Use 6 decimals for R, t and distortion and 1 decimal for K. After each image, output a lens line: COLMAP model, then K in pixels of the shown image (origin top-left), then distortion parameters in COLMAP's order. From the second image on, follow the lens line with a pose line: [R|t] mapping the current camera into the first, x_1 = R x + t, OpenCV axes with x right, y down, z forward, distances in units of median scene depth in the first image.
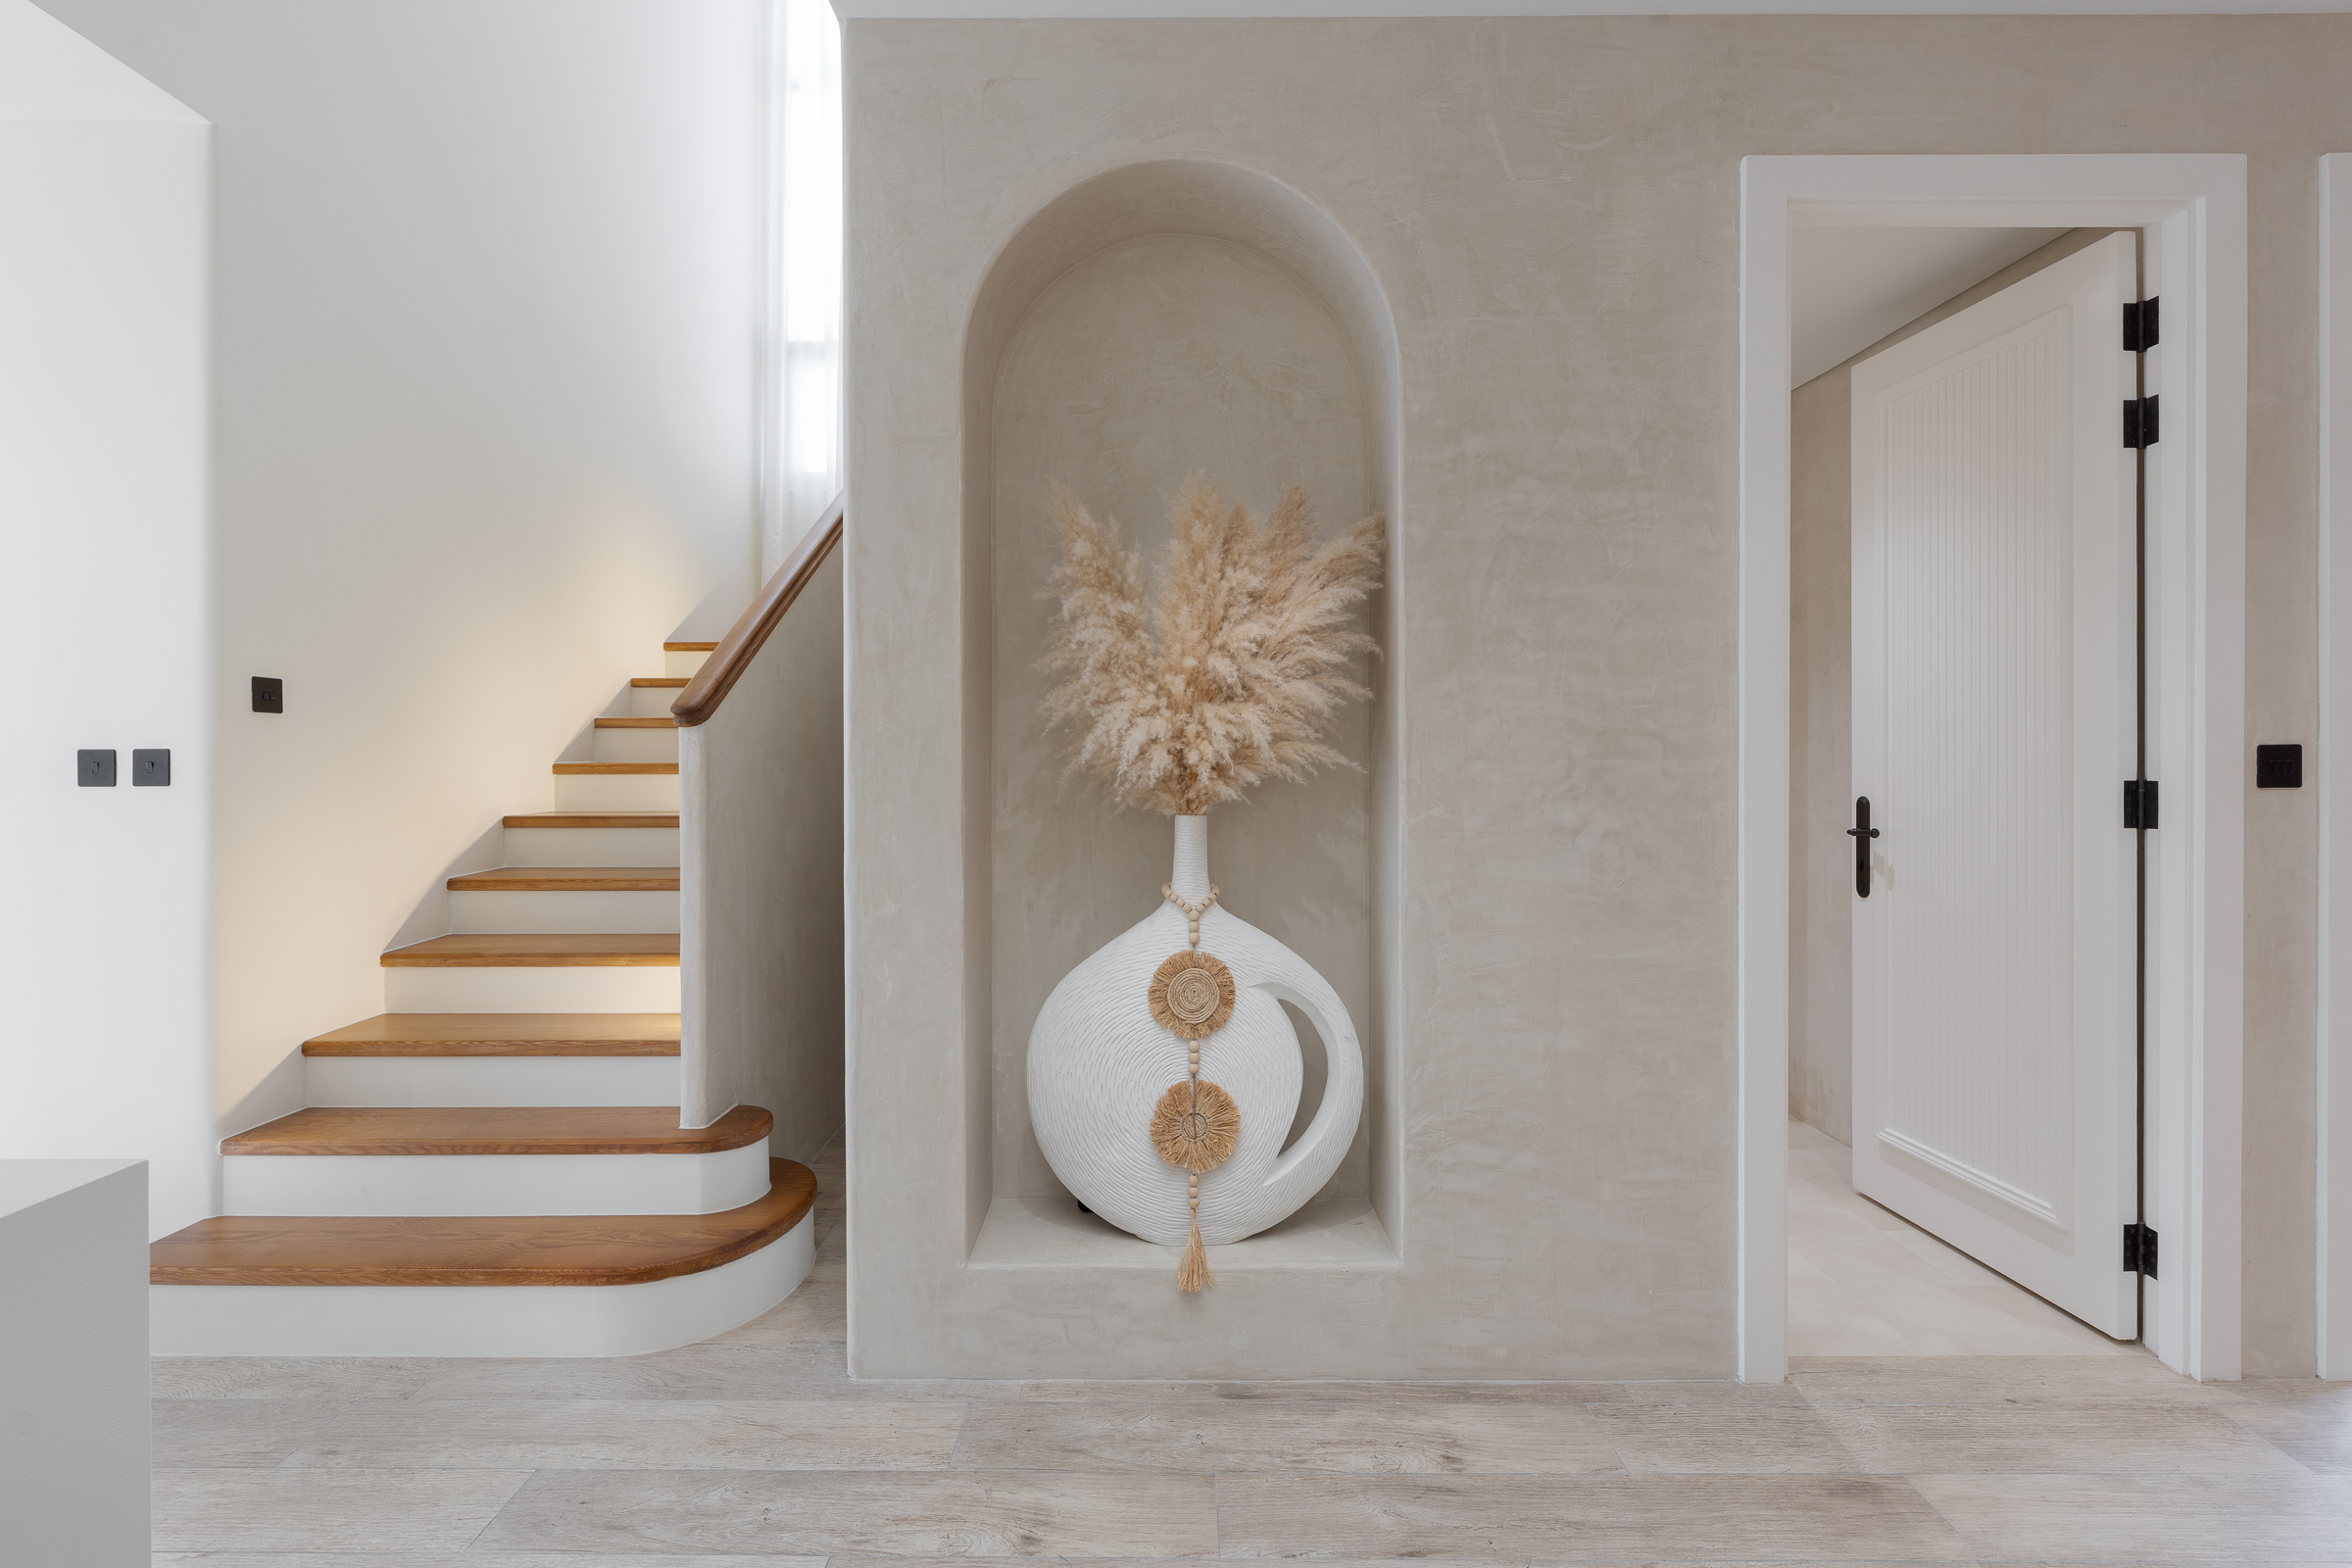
lens RADIAL K [[1067.8, 0, 1139.7], [0, 1067.8, 758.2], [0, 0, 1]] dist [-0.001880, 0.000001]
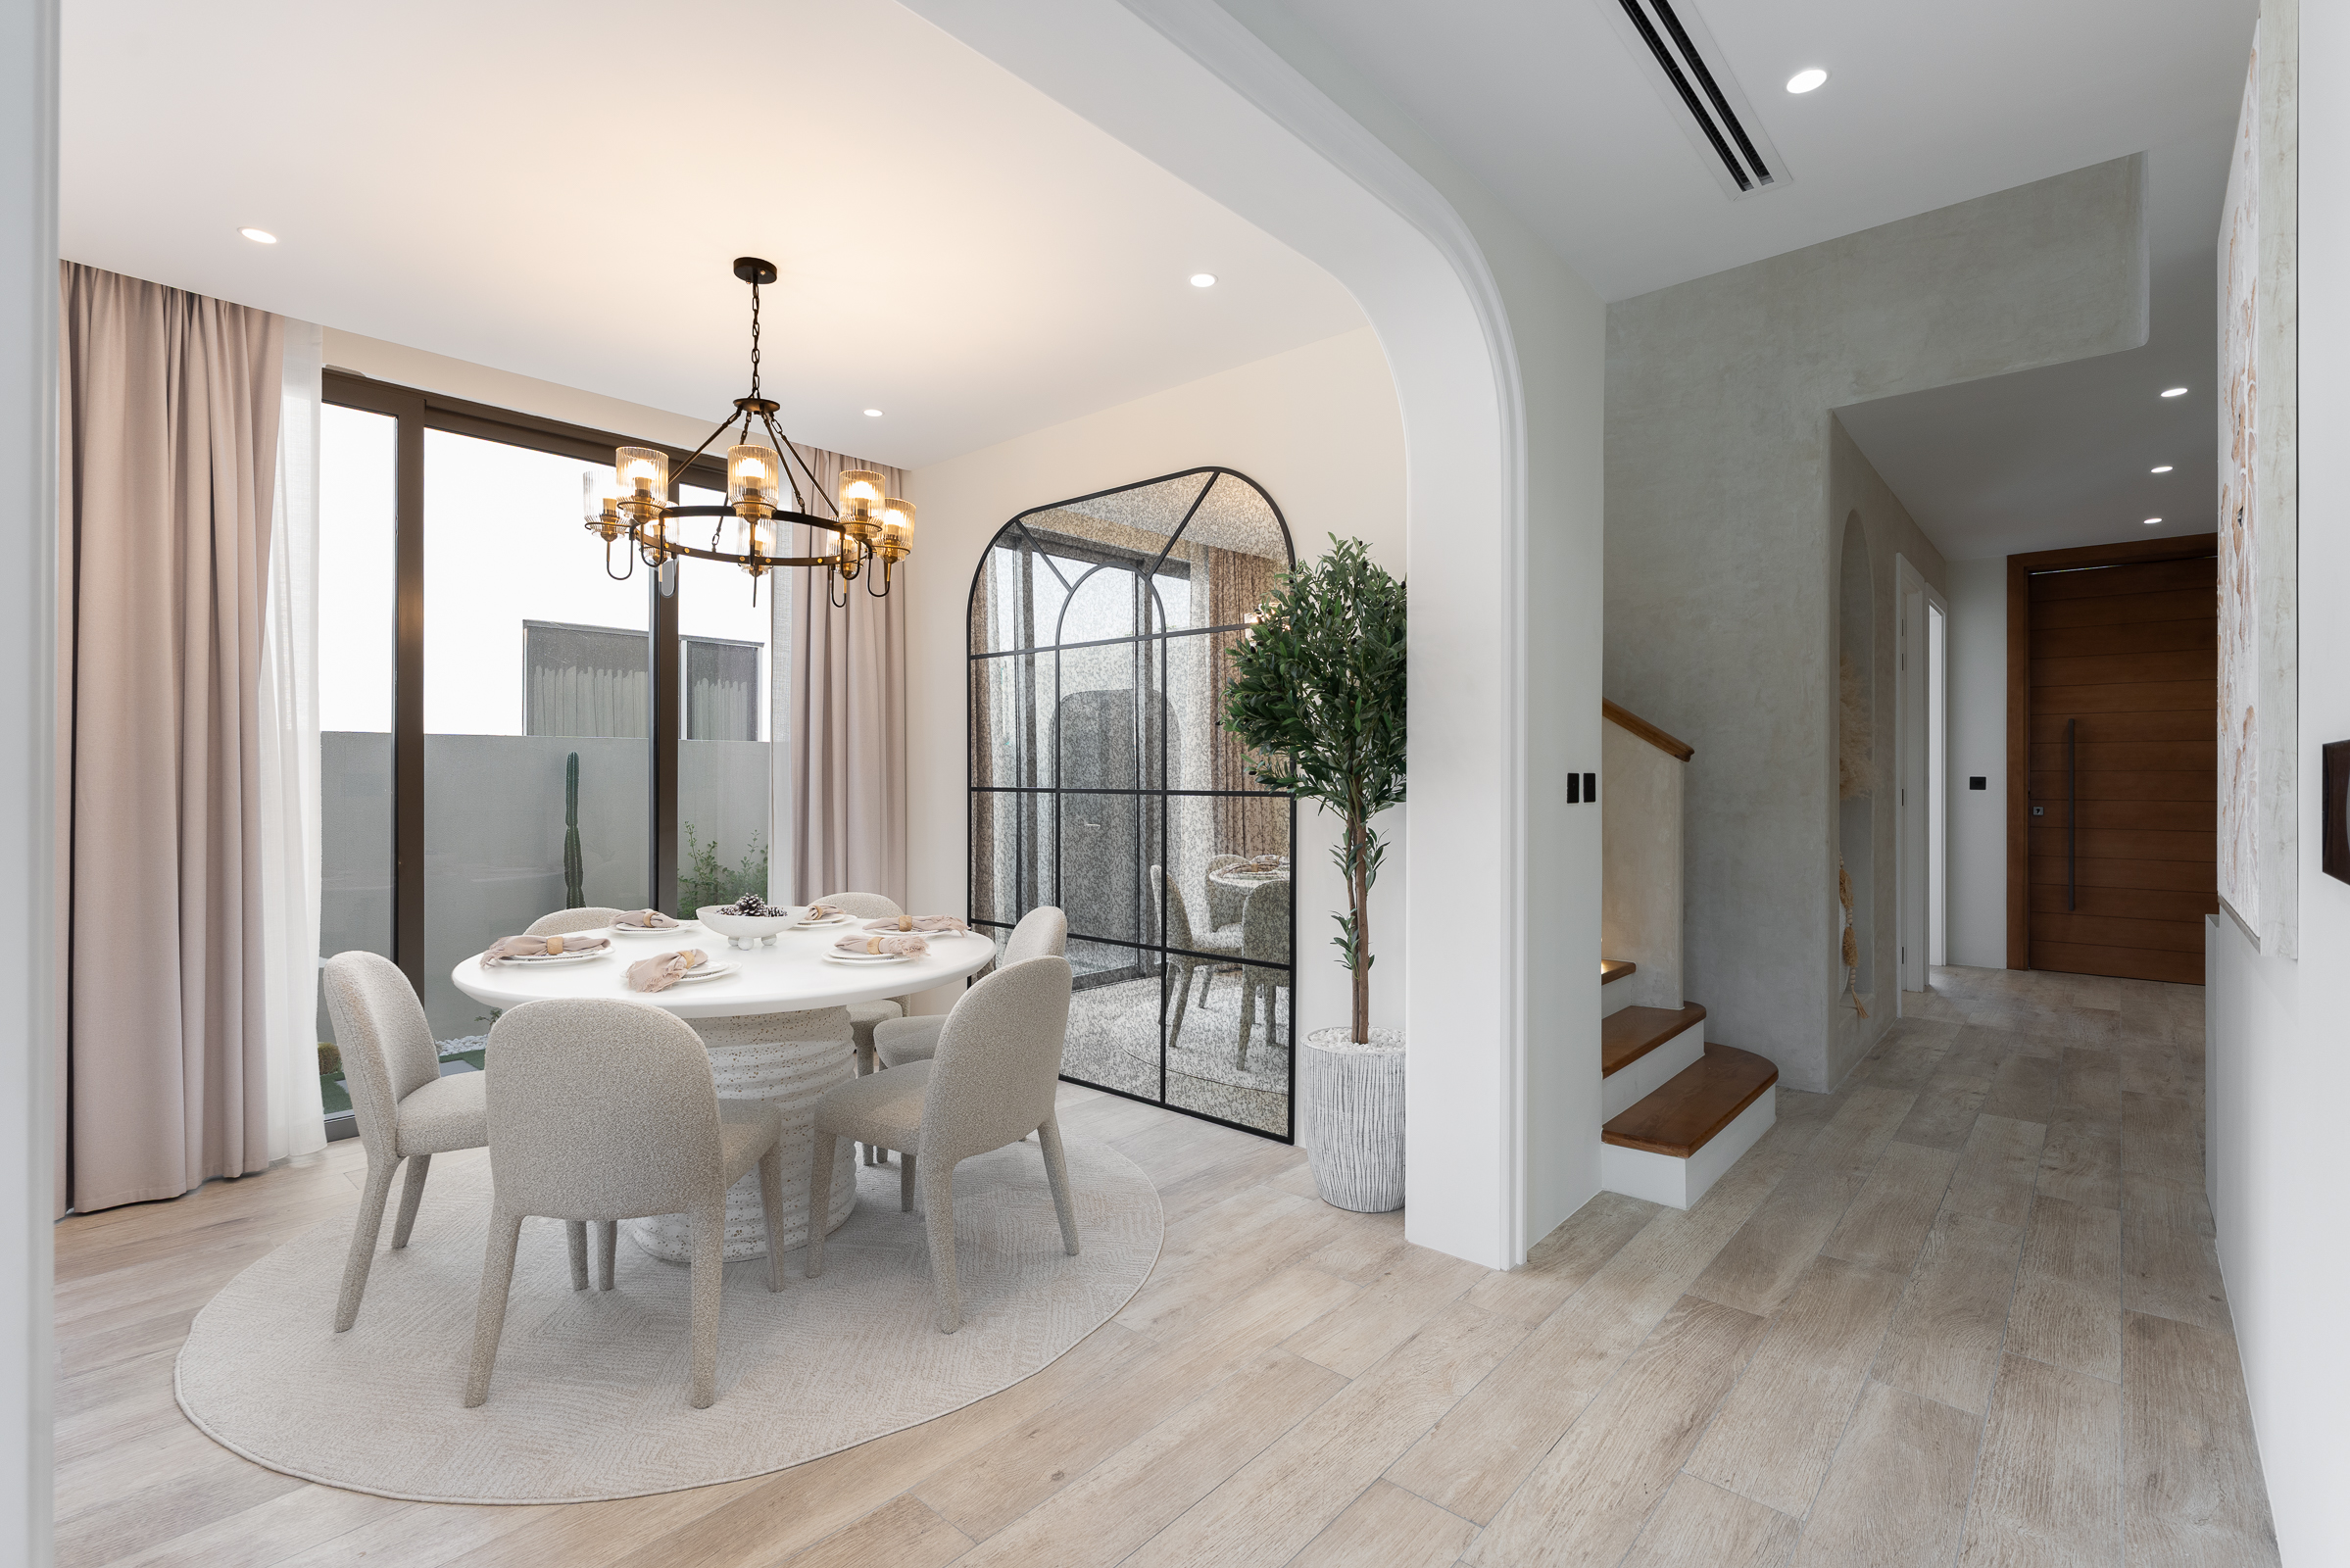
lens RADIAL K [[1062.2, 0, 1175.0], [0, 1062.2, 784.0], [0, 0, 1]] dist [-0.003546, 0.000143]
pose [[0.660728, -0.001694, 0.750624, -2.403543], [0.002463, 0.999997, 0.000089, 0.002713], [-0.750622, 0.001791, 0.660730, 0.573711]]
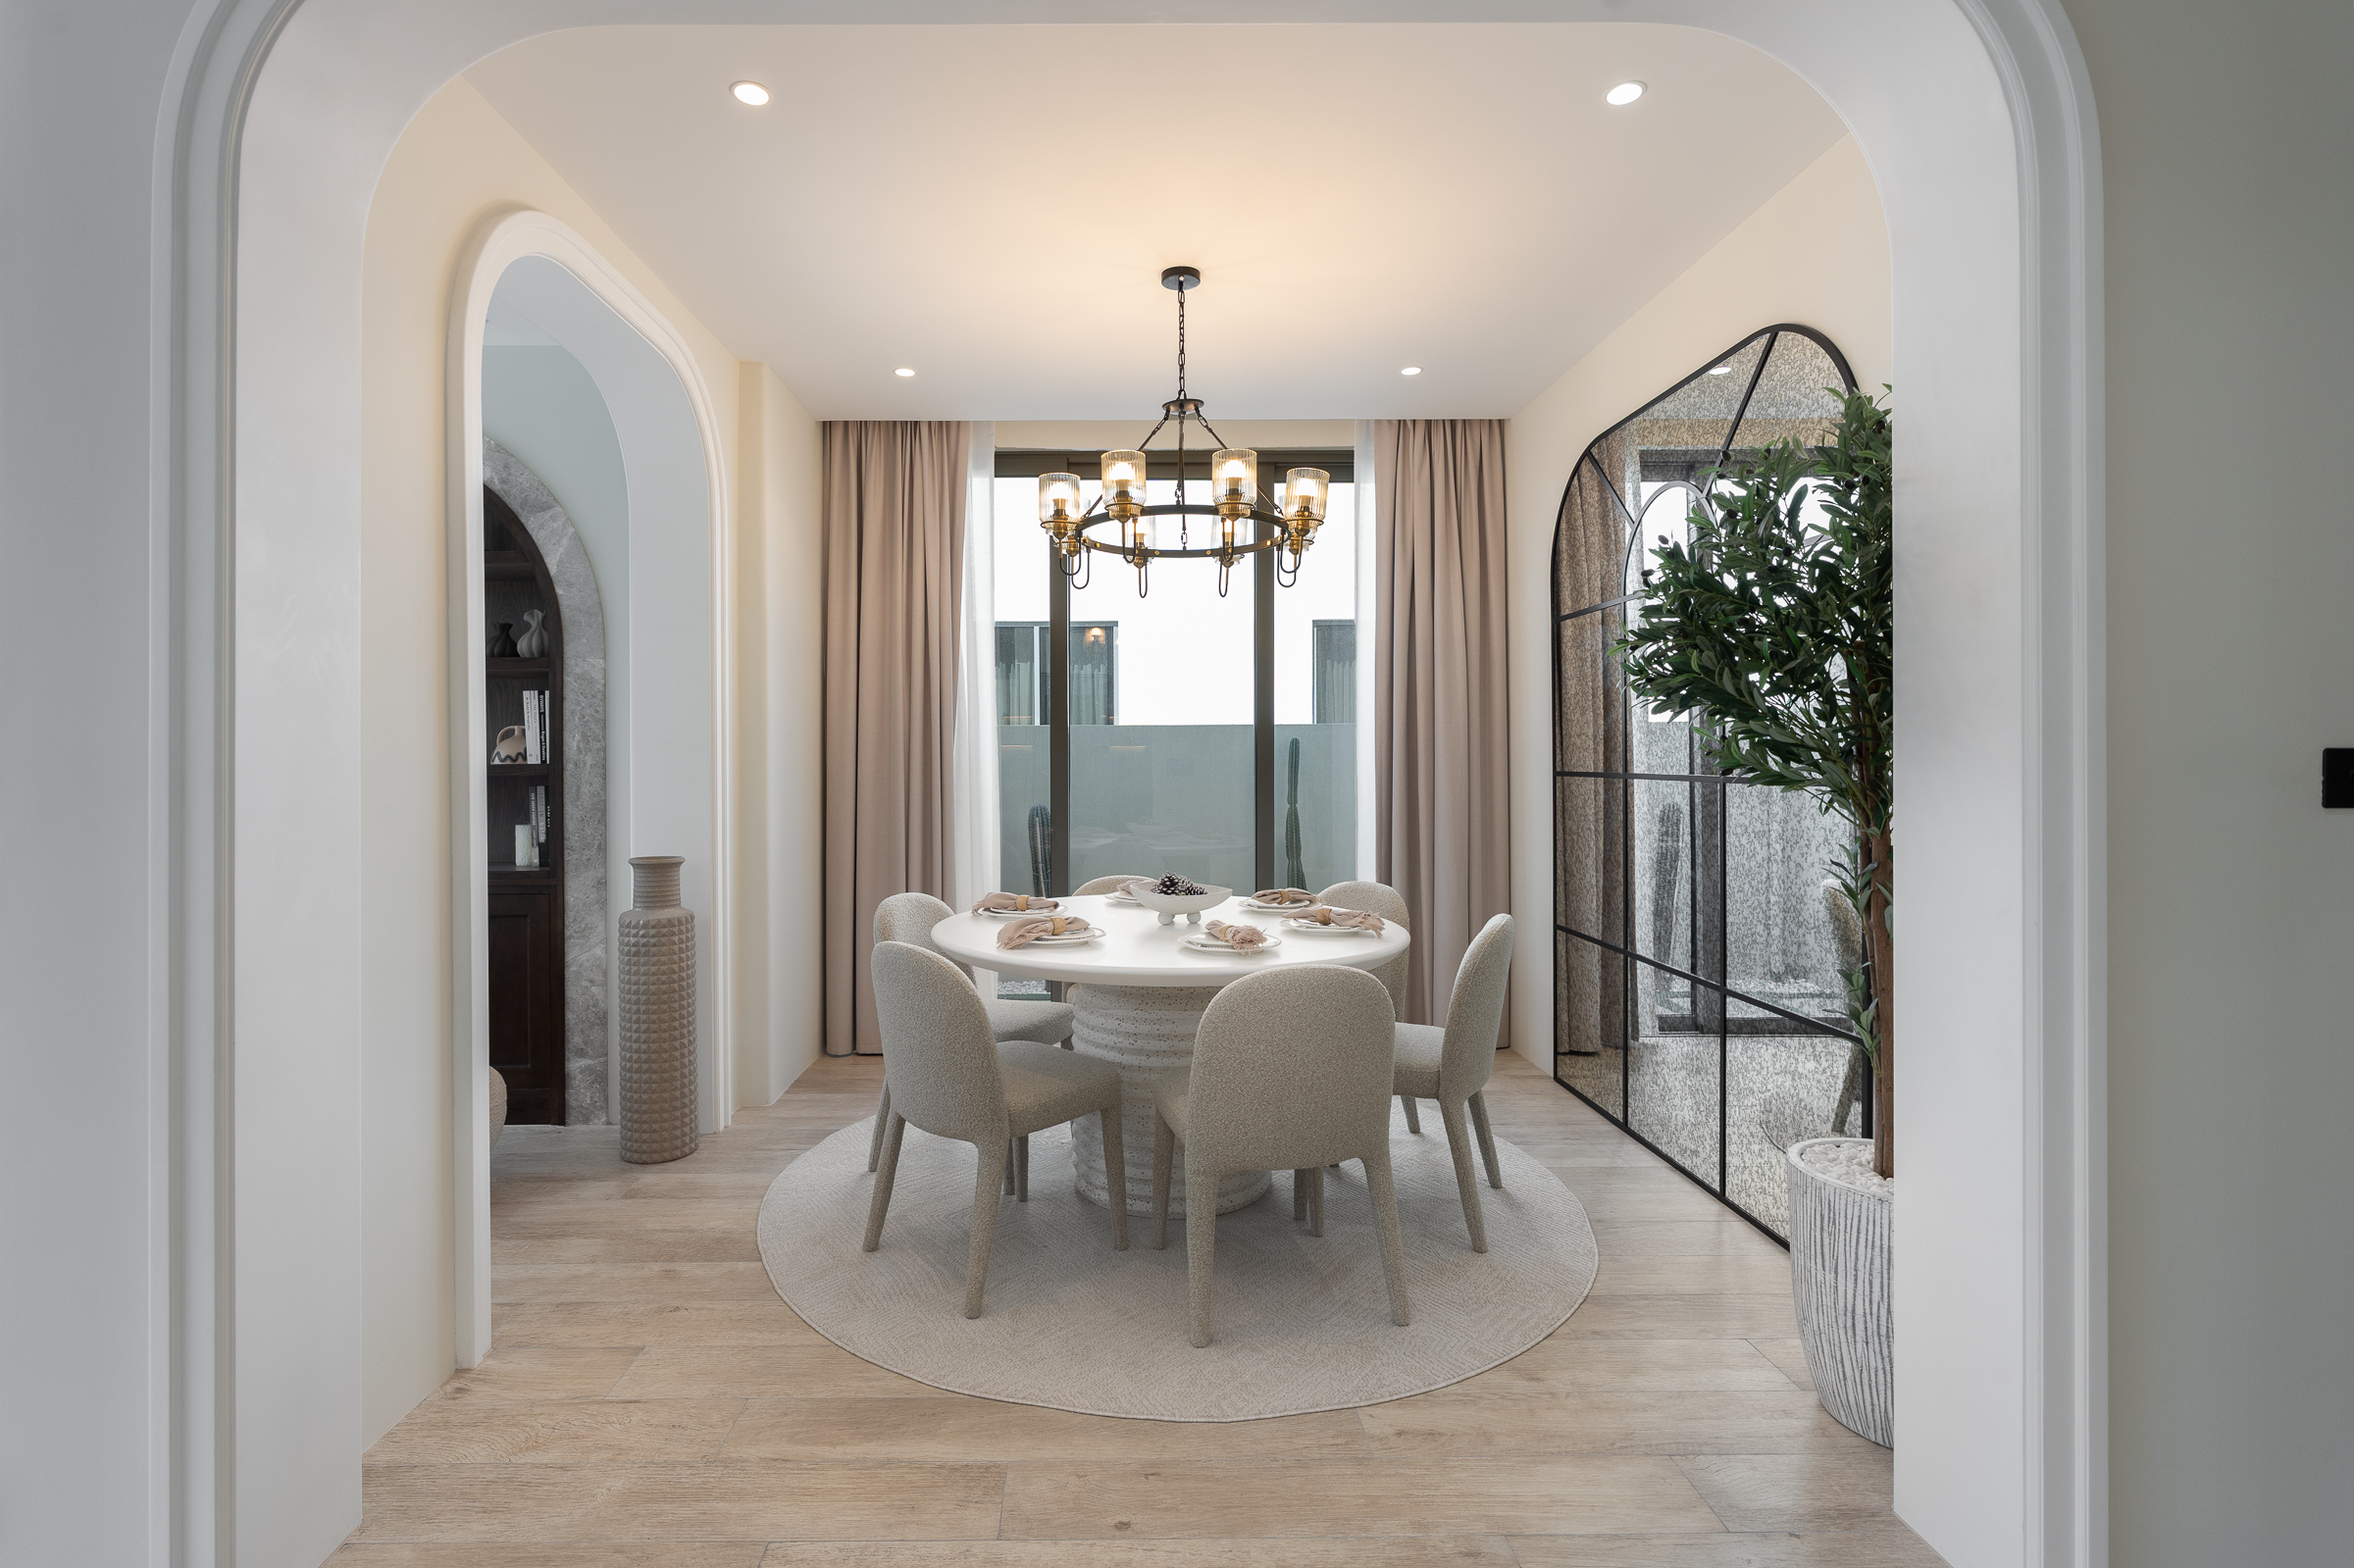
lens RADIAL K [[1102.1, 0, 1124.1], [0, 1102.1, 760.5], [0, 0, 1]] dist [-0.008262, 0.000215]
pose [[0.999853, -0.000846, 0.017141, -1.846958], [0.000949, 0.999982, -0.005972, 0.000918], [-0.017136, 0.005988, 0.999835, 0.400641]]
